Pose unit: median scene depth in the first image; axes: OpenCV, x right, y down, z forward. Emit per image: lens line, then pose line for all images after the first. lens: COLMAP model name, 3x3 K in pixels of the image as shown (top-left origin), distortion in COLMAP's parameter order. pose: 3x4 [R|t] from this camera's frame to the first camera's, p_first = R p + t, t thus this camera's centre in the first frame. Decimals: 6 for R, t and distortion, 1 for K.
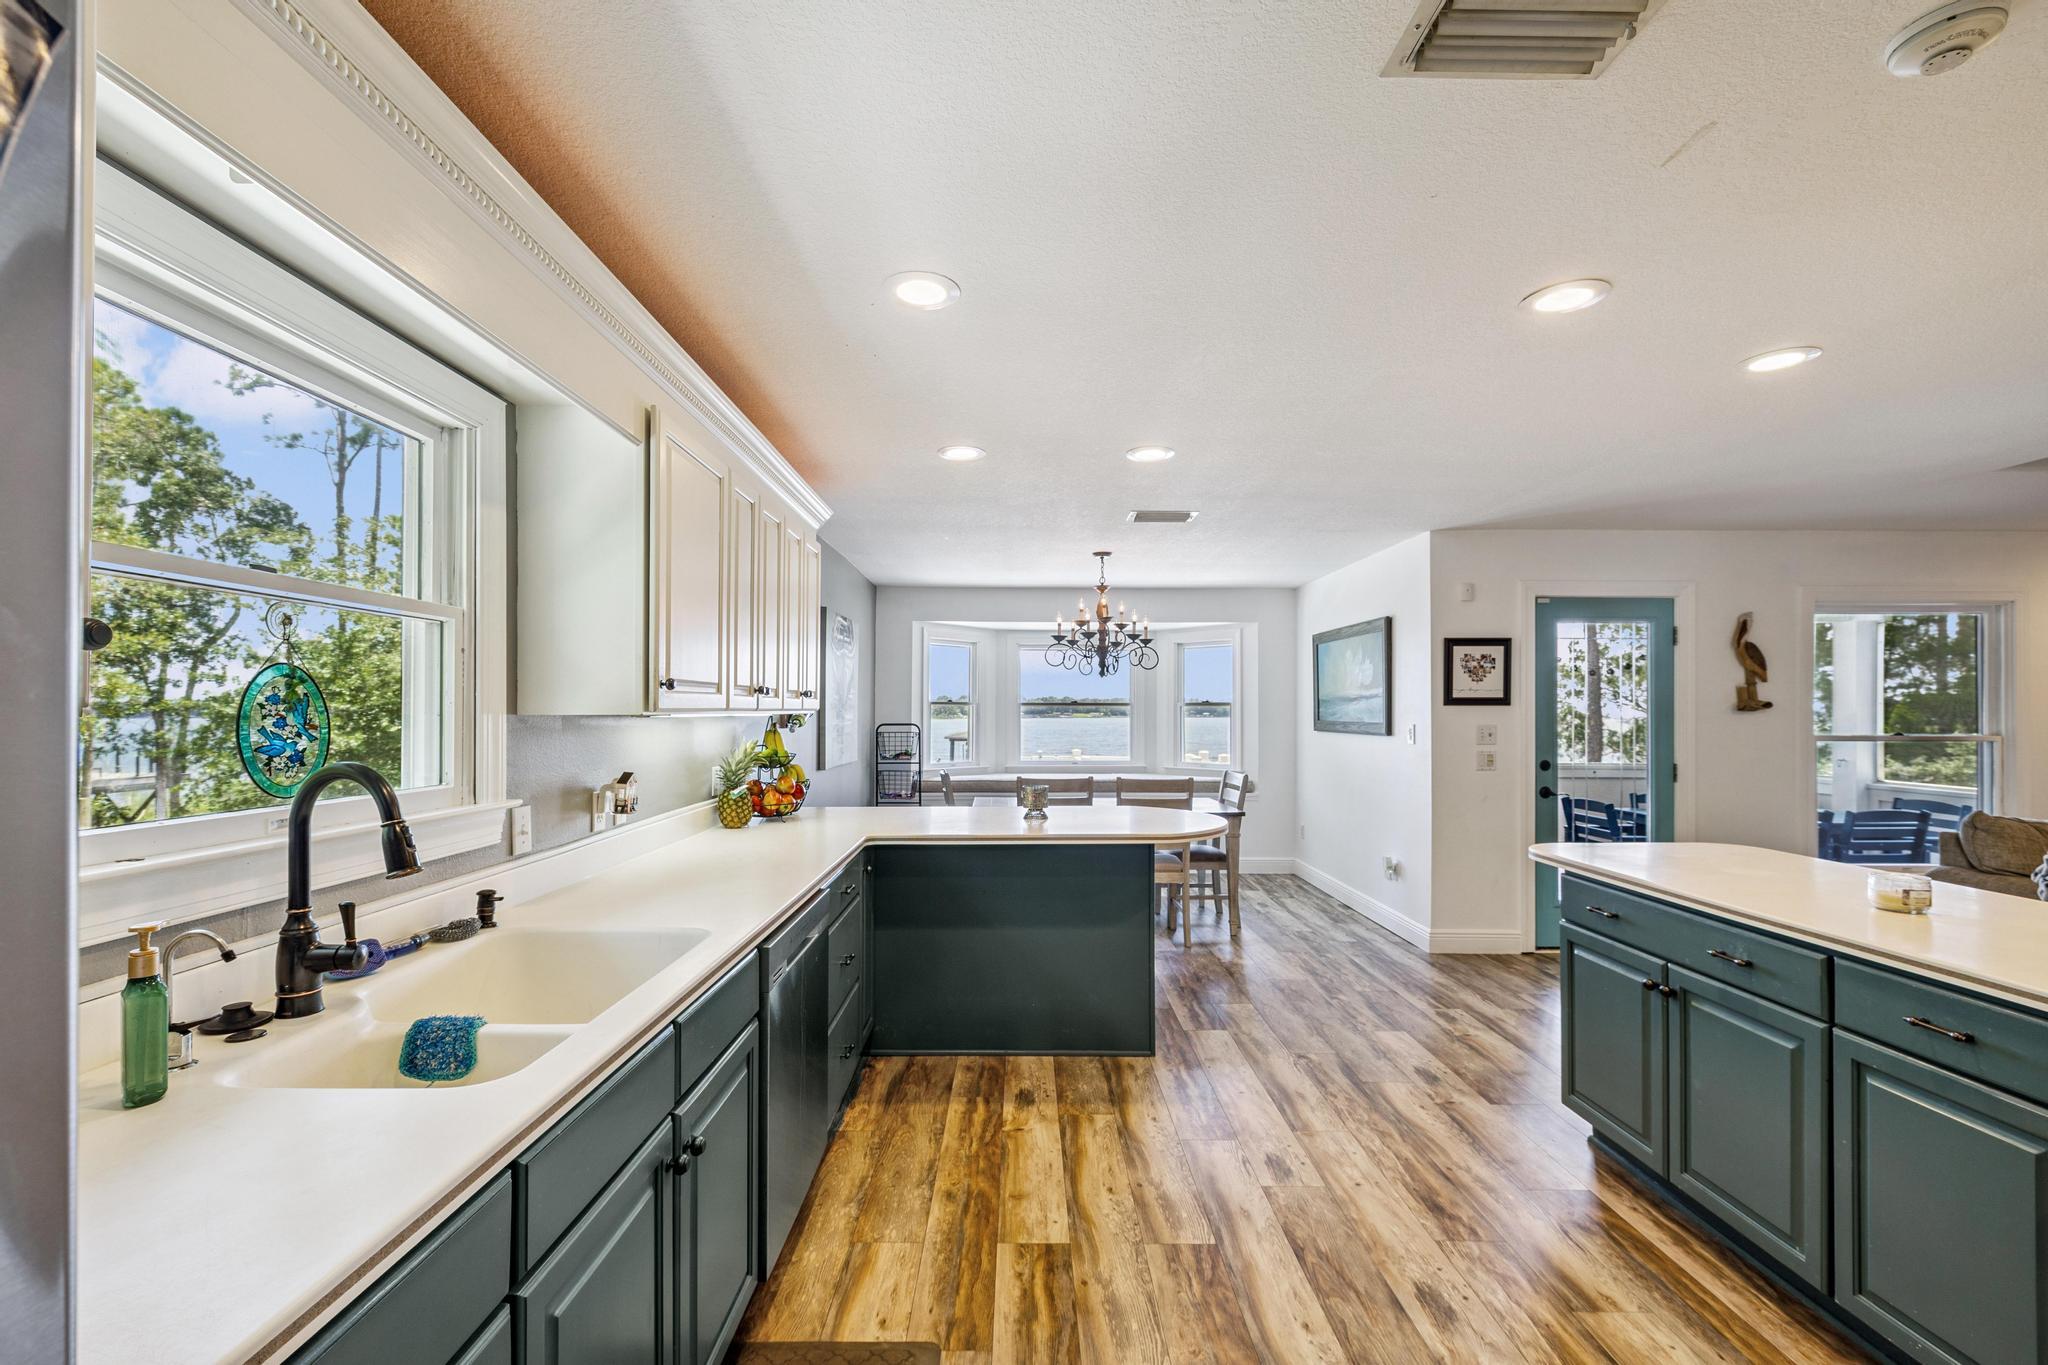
lens RADIAL K [[864.6, 0, 1017.1], [0, 864.6, 700.0], [0, 0, 1]] dist [0.002884, 0.000457]
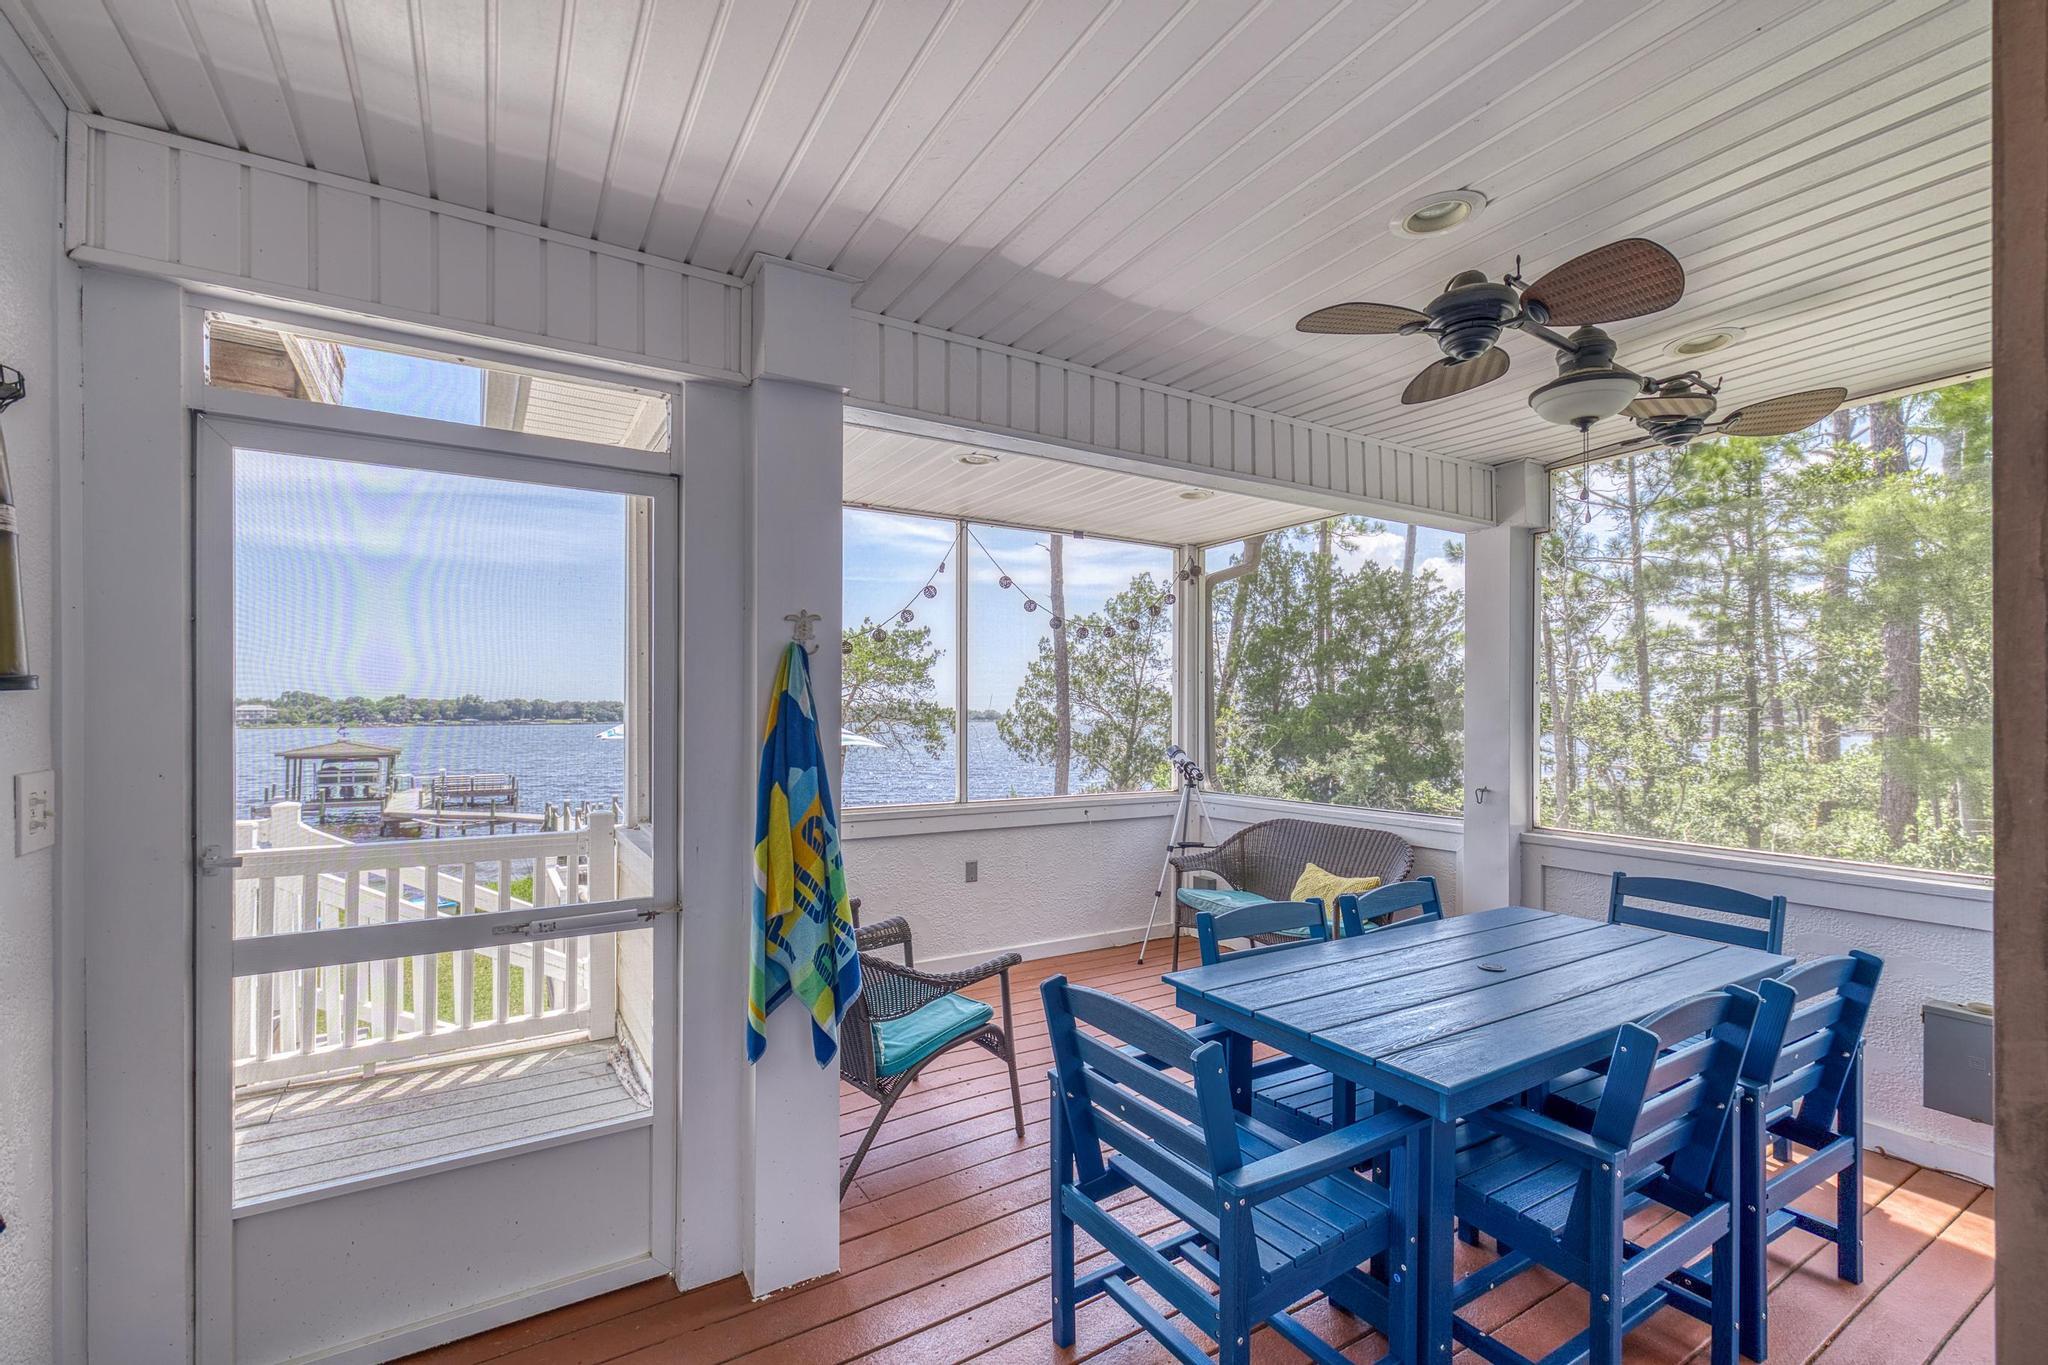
lens RADIAL K [[864.6, 0, 1032.0], [0, 864.6, 715.7], [0, 0, 1]] dist [0.002884, 0.000457]
pose [[0.846484, -0.002500, 0.532408, 0.898687], [-0.004119, 0.999928, 0.011244, 0.039001], [-0.532398, -0.011711, 0.846413, 1.452504]]
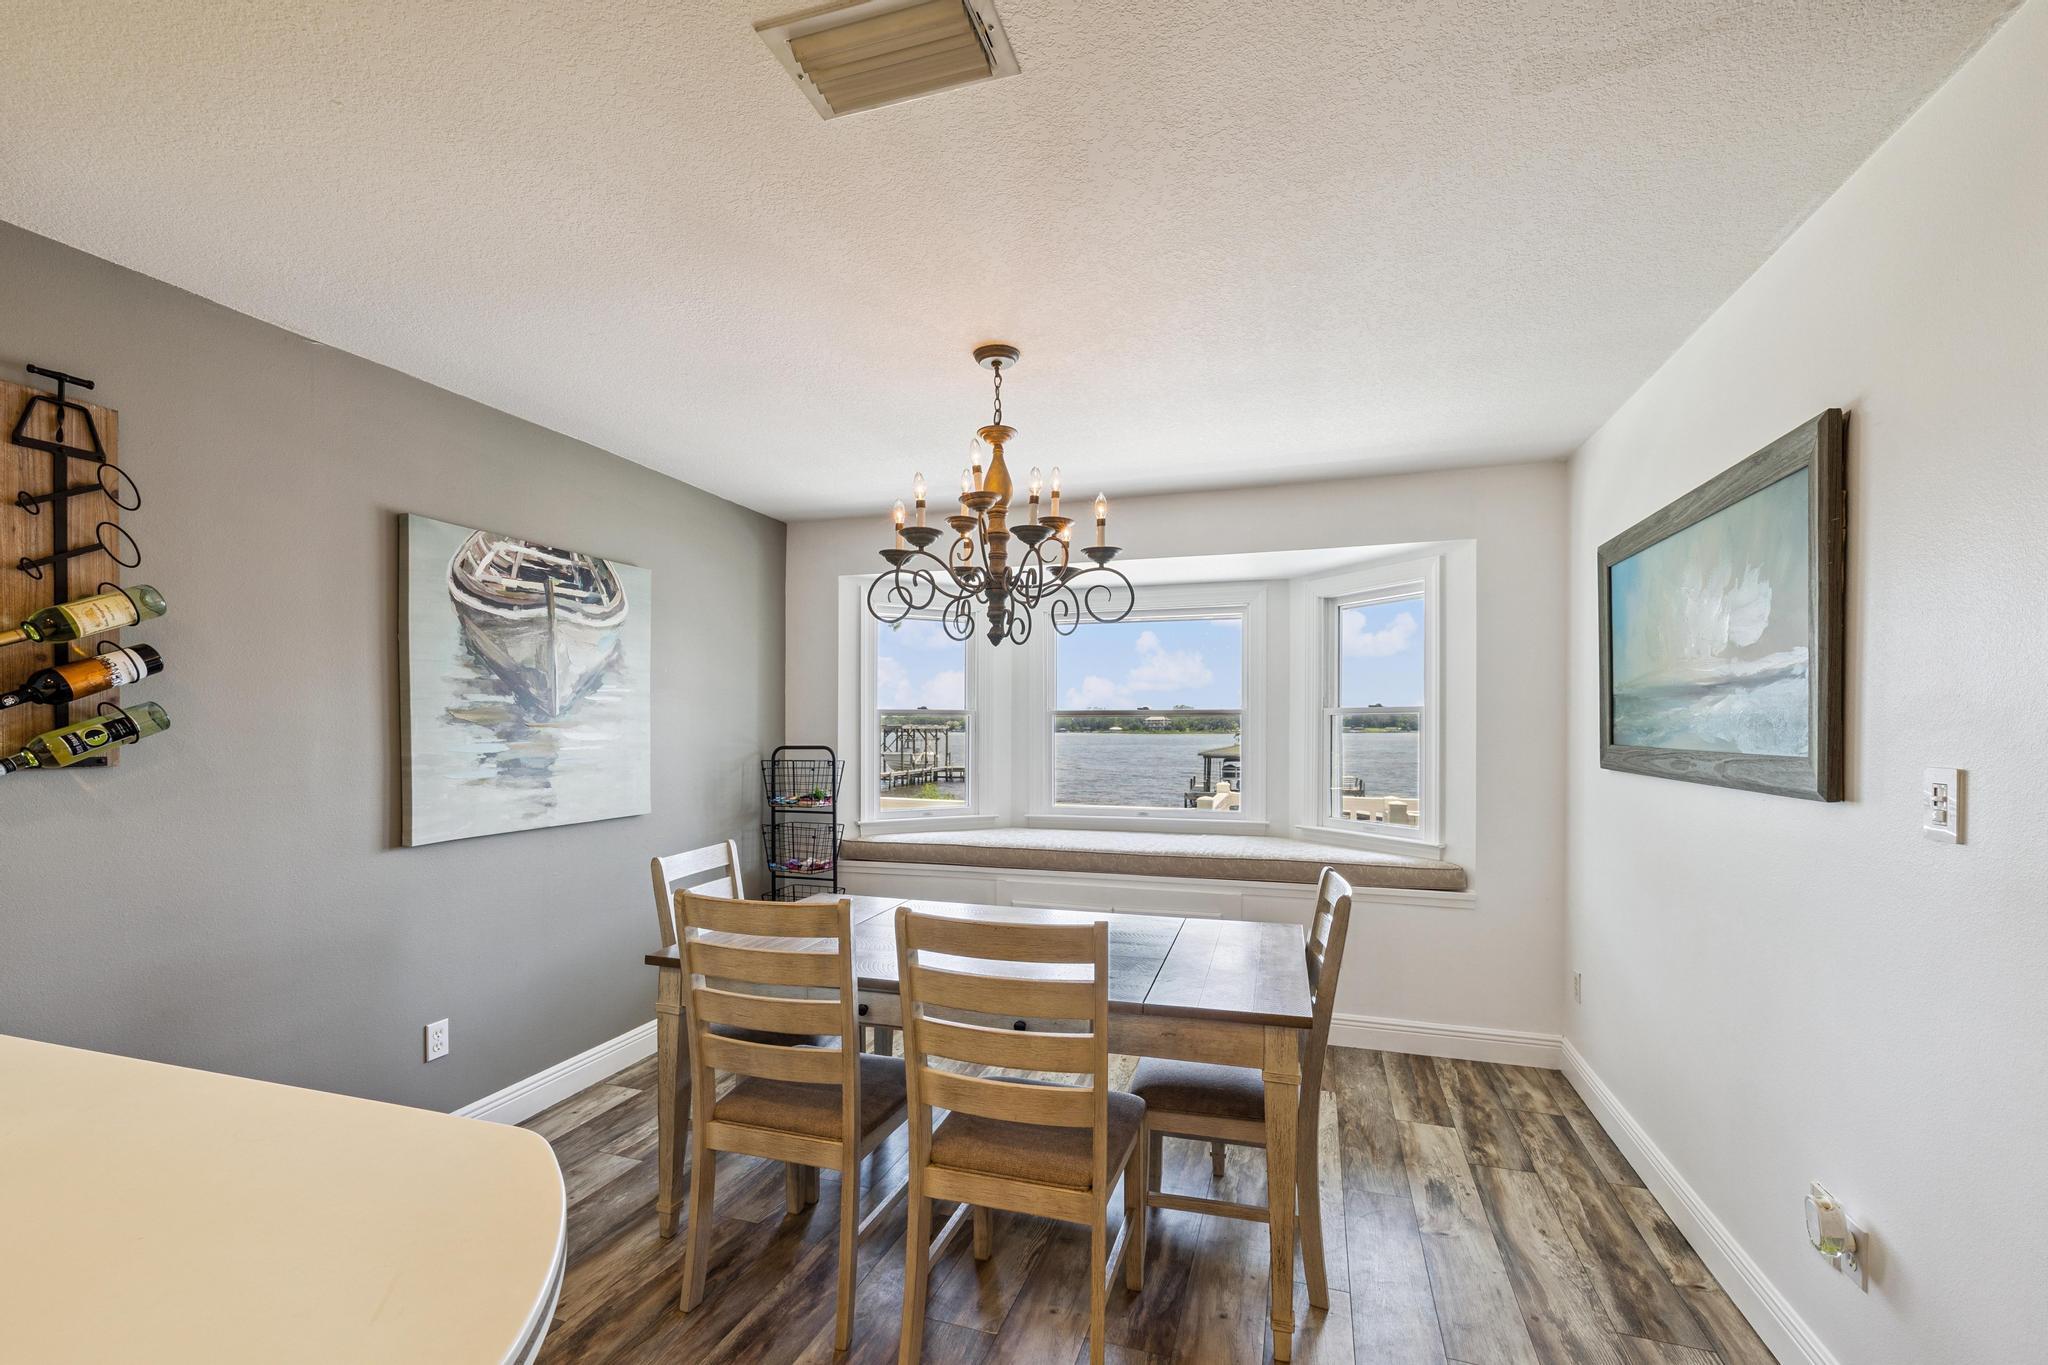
lens RADIAL K [[864.6, 0, 1023.1], [0, 864.6, 731.9], [0, 0, 1]] dist [0.002884, 0.000457]
pose [[0.950452, -0.001214, -0.310870, 0.398904], [0.007542, 0.999788, 0.019155, 0.013582], [0.310781, -0.020551, 0.950259, 0.979414]]
